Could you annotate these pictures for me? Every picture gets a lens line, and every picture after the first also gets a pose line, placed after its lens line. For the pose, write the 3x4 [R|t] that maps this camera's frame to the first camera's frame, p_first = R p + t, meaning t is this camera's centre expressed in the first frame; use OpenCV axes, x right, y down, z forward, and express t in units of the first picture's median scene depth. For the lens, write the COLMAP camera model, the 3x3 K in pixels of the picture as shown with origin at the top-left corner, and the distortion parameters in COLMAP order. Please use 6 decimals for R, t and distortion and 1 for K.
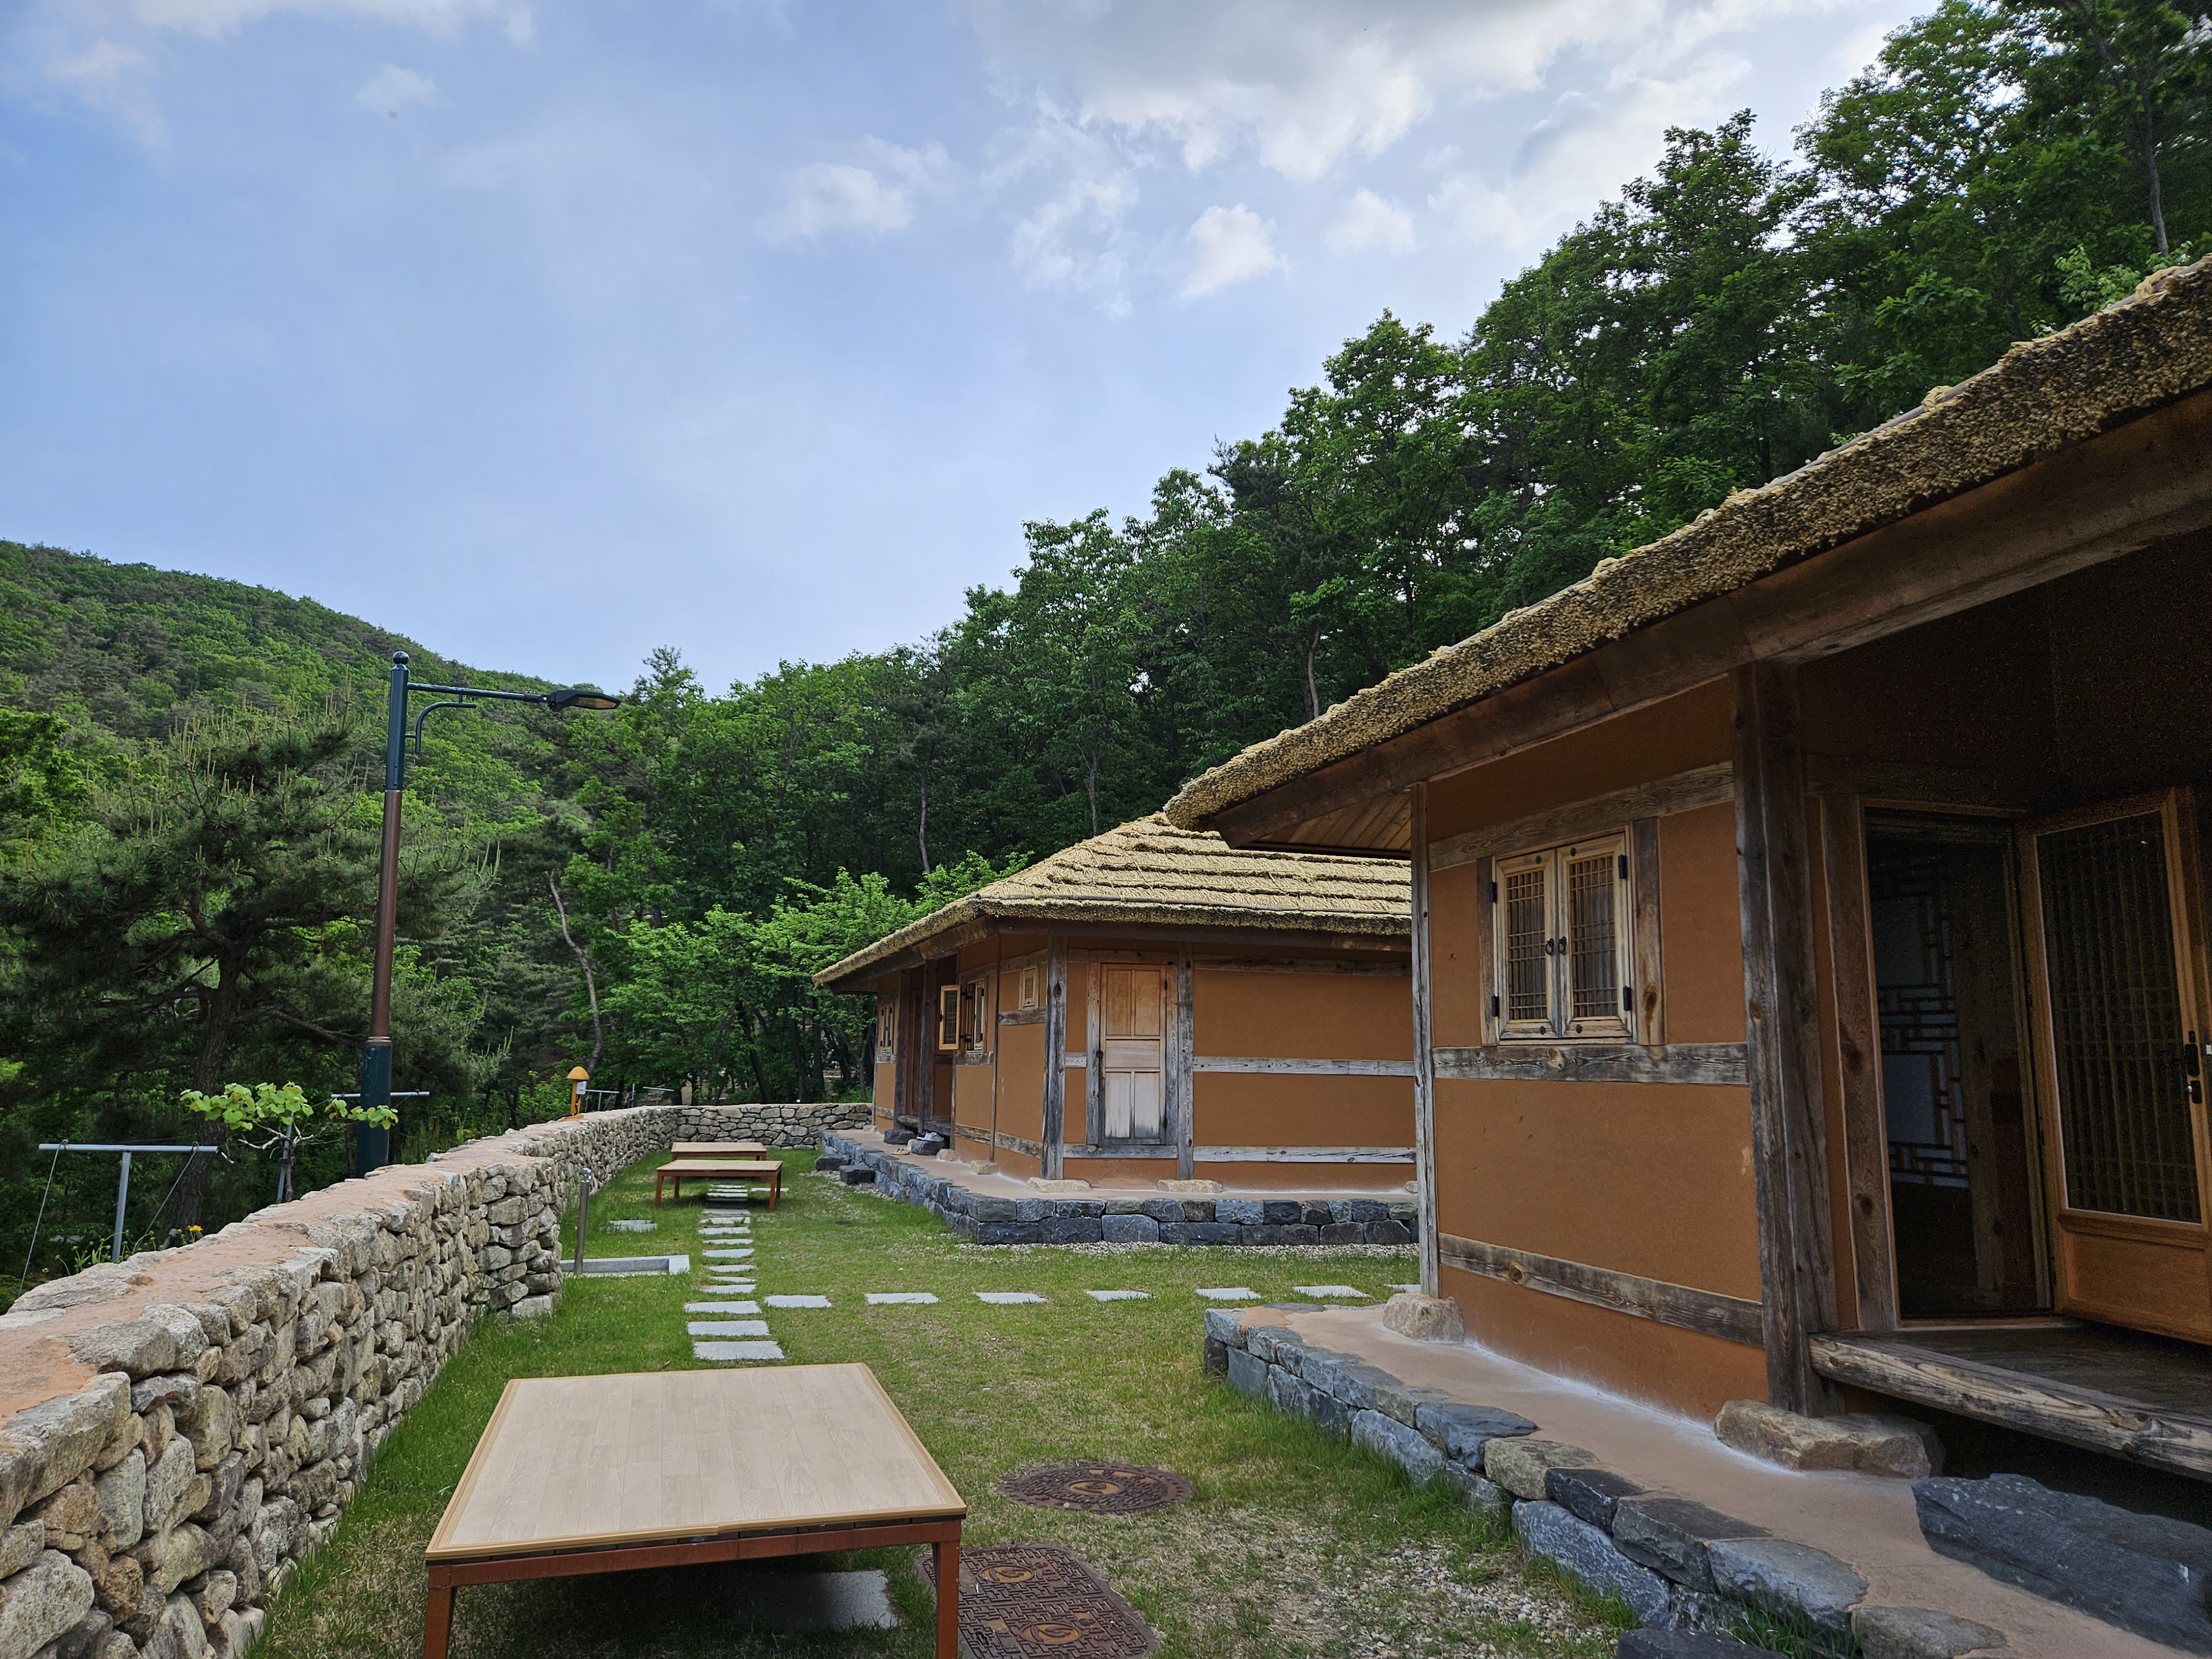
lens RADIAL K [[1467.5, 0, 1077.5], [0, 1467.5, 839.1], [0, 0, 1]] dist [0.084657, -0.073559]
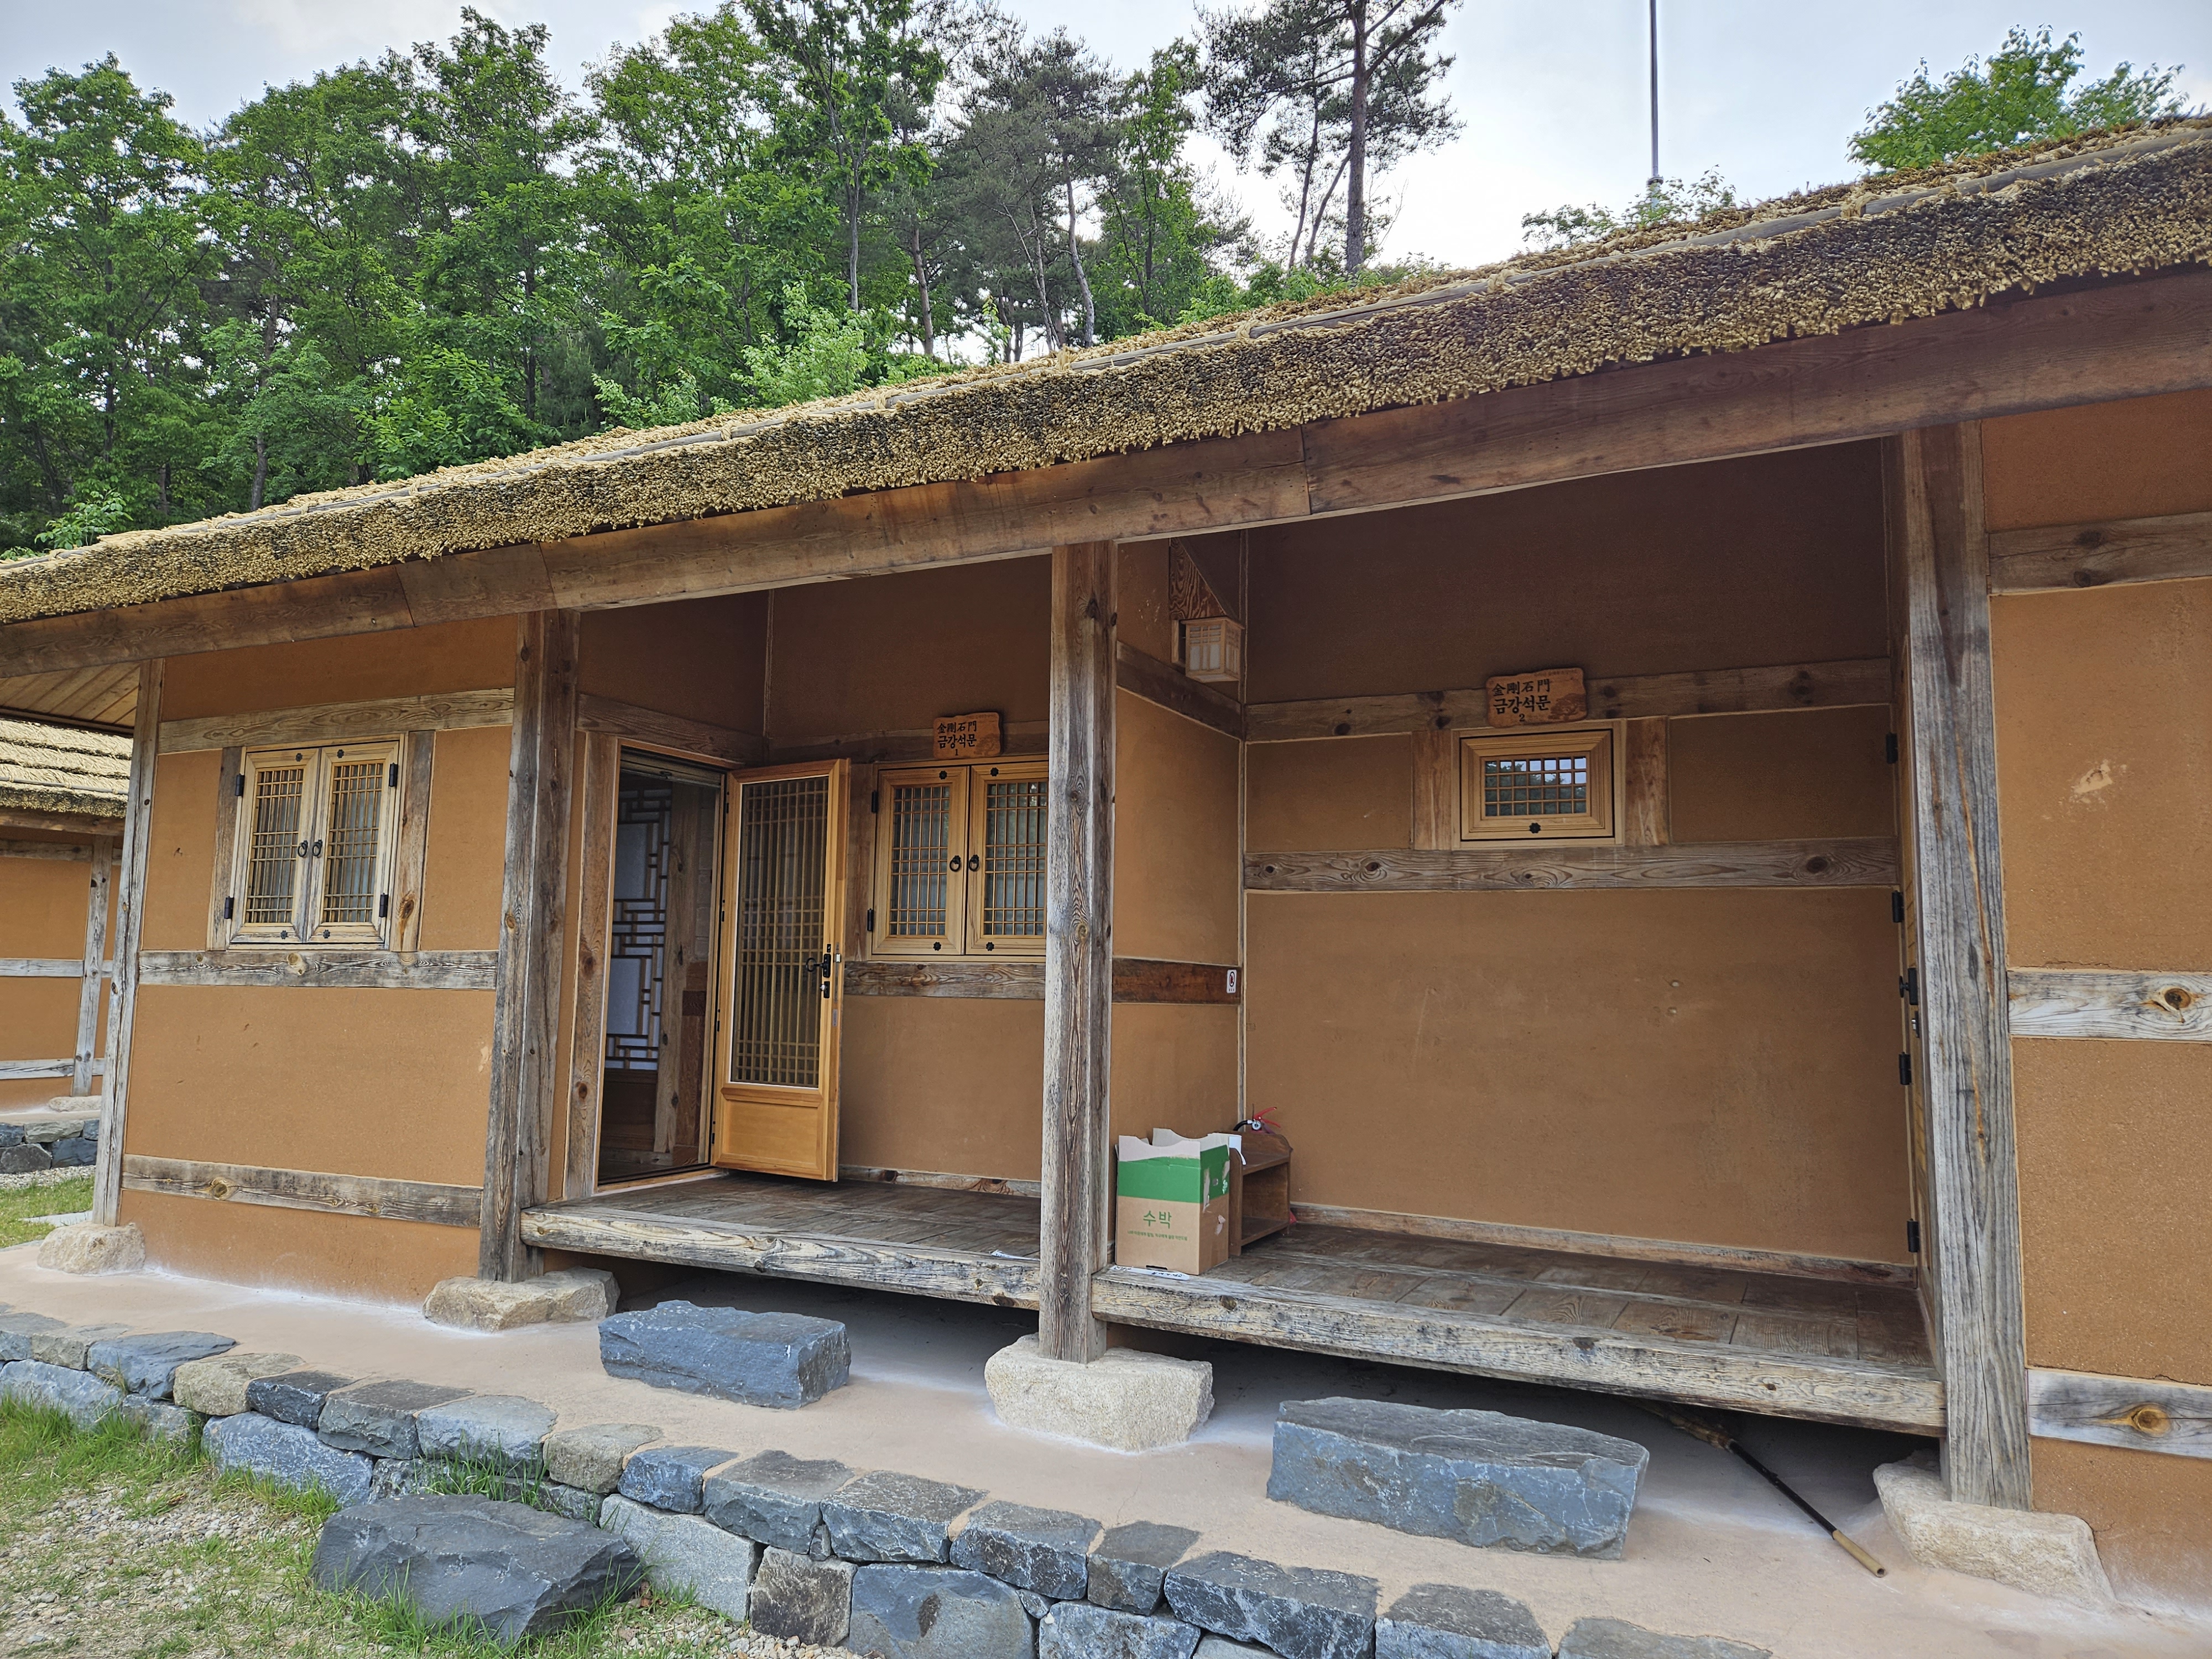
lens RADIAL K [[1471.5, 0, 1086.0], [0, 1471.5, 822.1], [0, 0, 1]] dist [0.066547, -0.055484]
pose [[0.675685, 0.071883, 0.733678, -0.046144], [-0.116542, 0.993135, 0.010026, -0.012551], [-0.727920, -0.092278, 0.679424, -0.026199]]
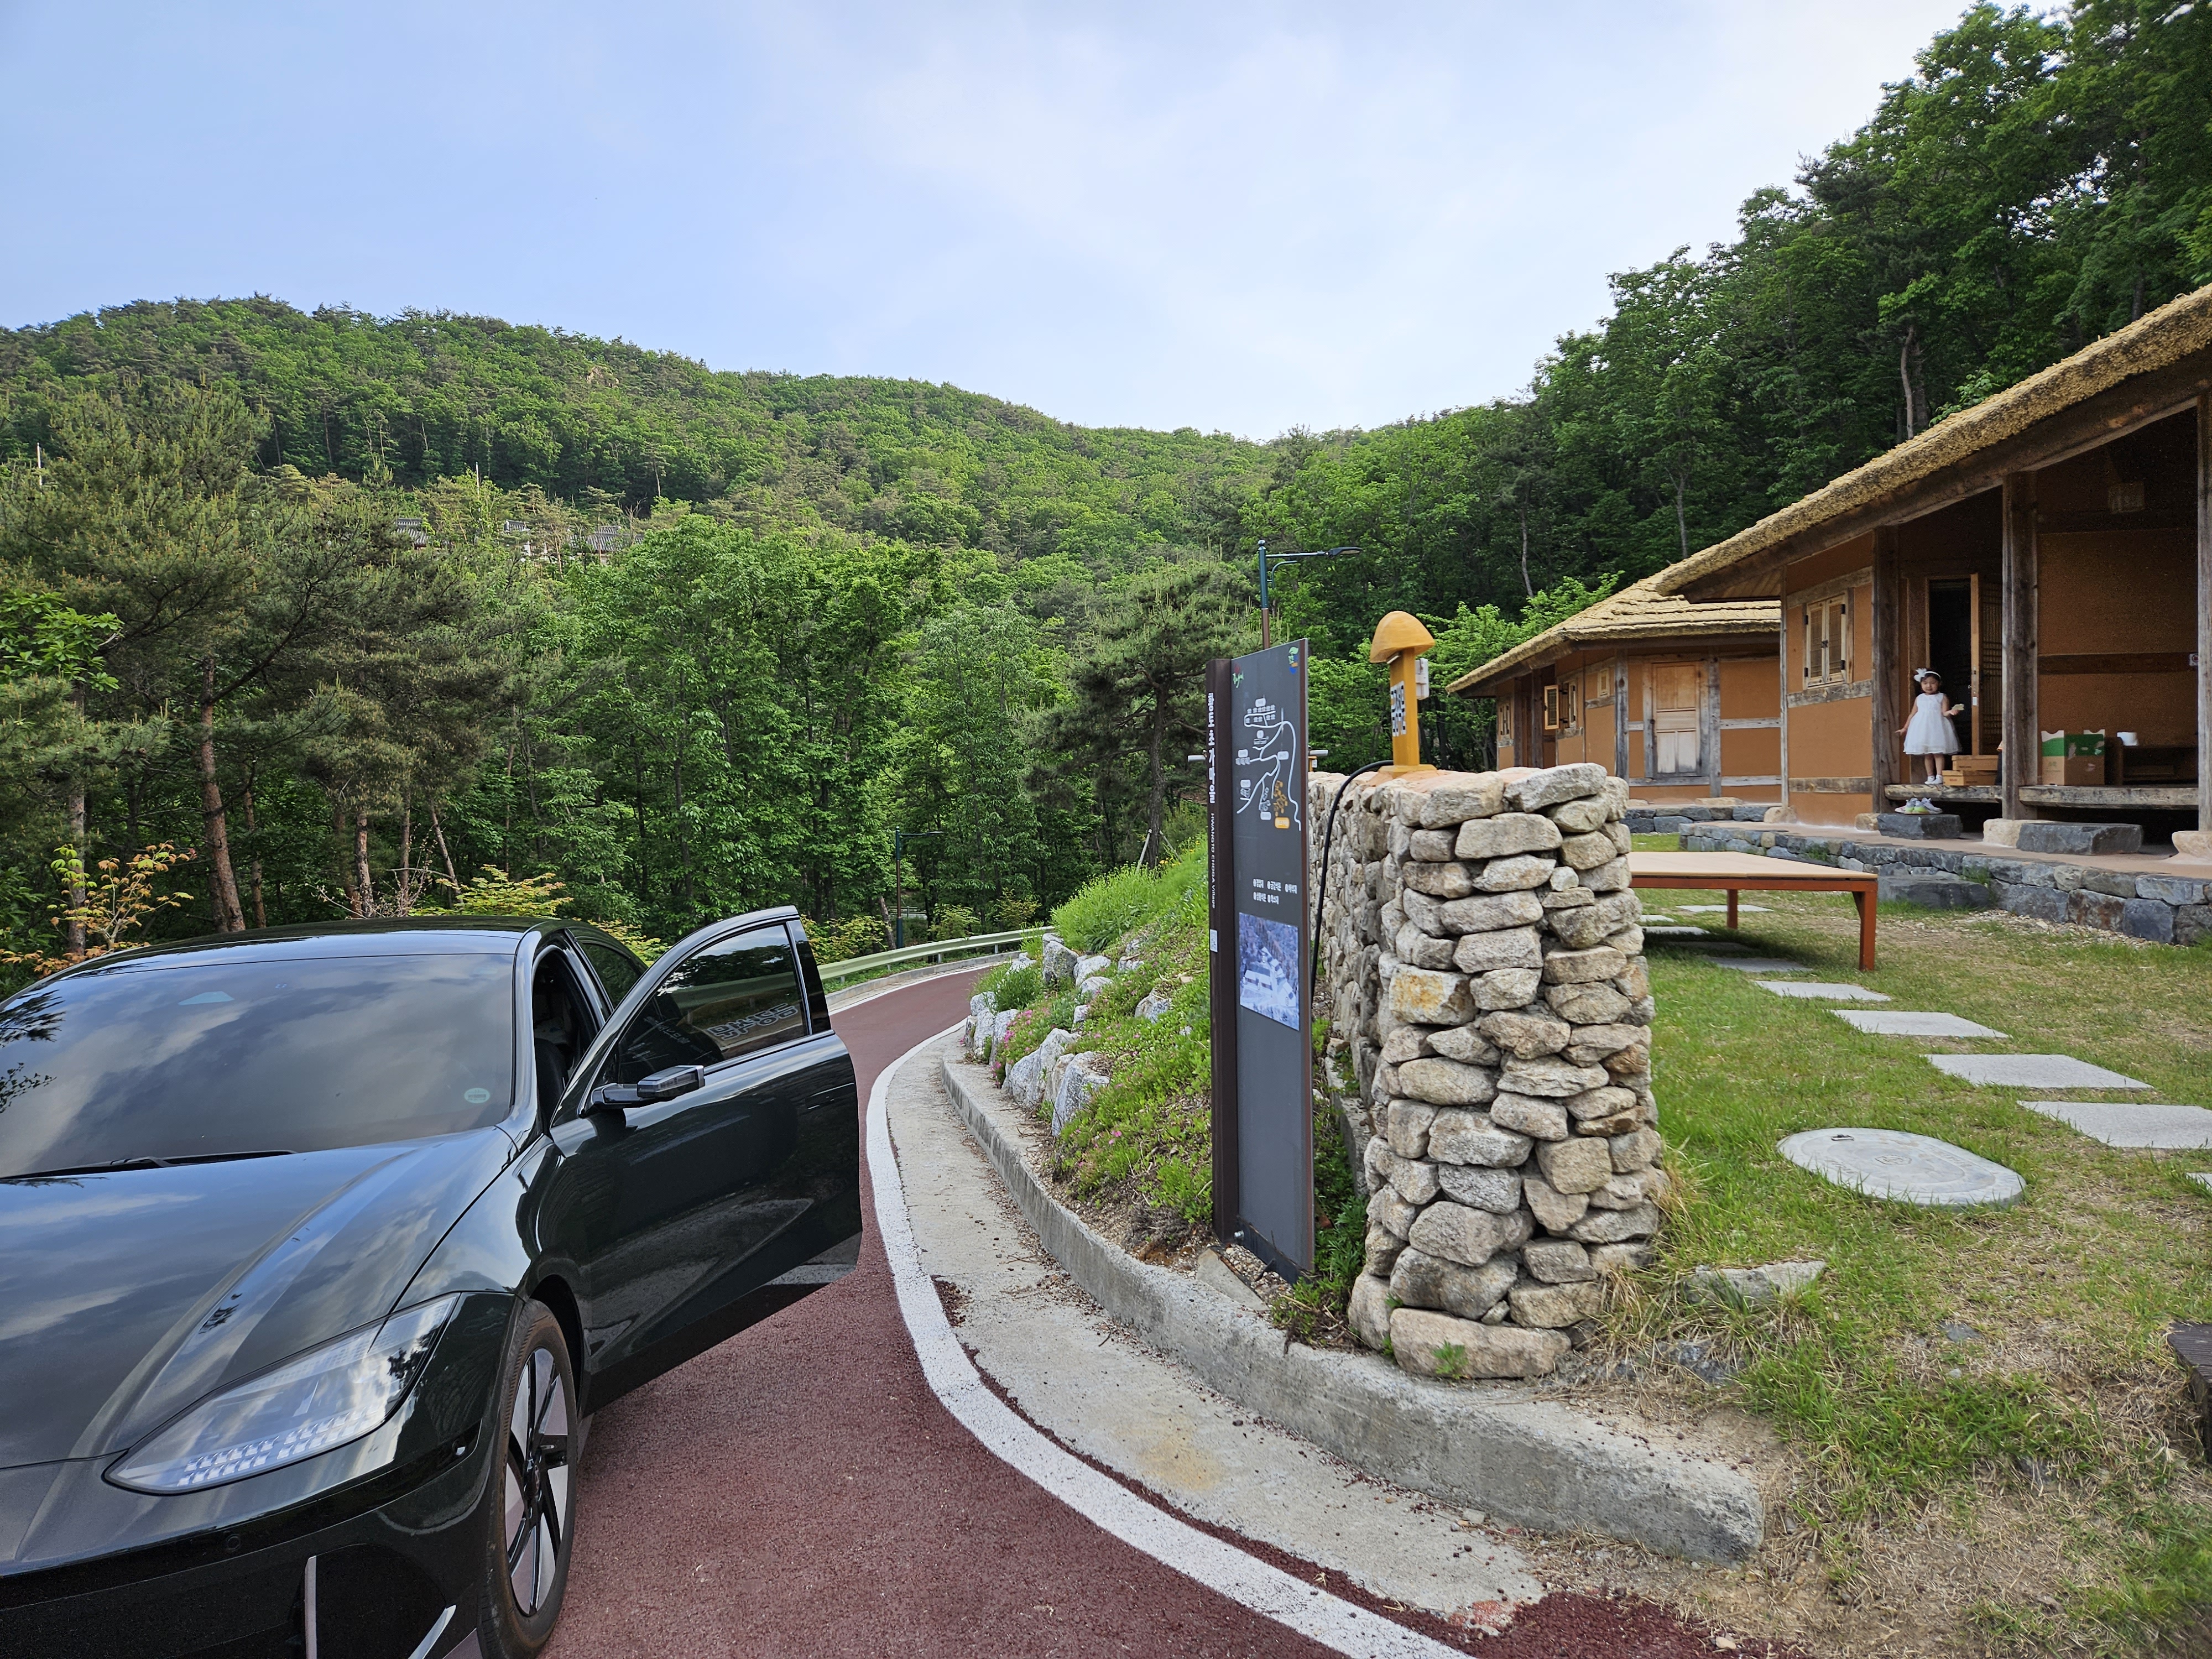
lens RADIAL K [[1467.5, 0, 1077.5], [0, 1467.5, 839.1], [0, 0, 1]] dist [0.084657, -0.073559]
pose [[0.919097, -0.026536, -0.393137, 0.149239], [0.100634, 0.980450, 0.169089, -0.127291], [0.380964, -0.194972, 0.903799, -1.457318]]
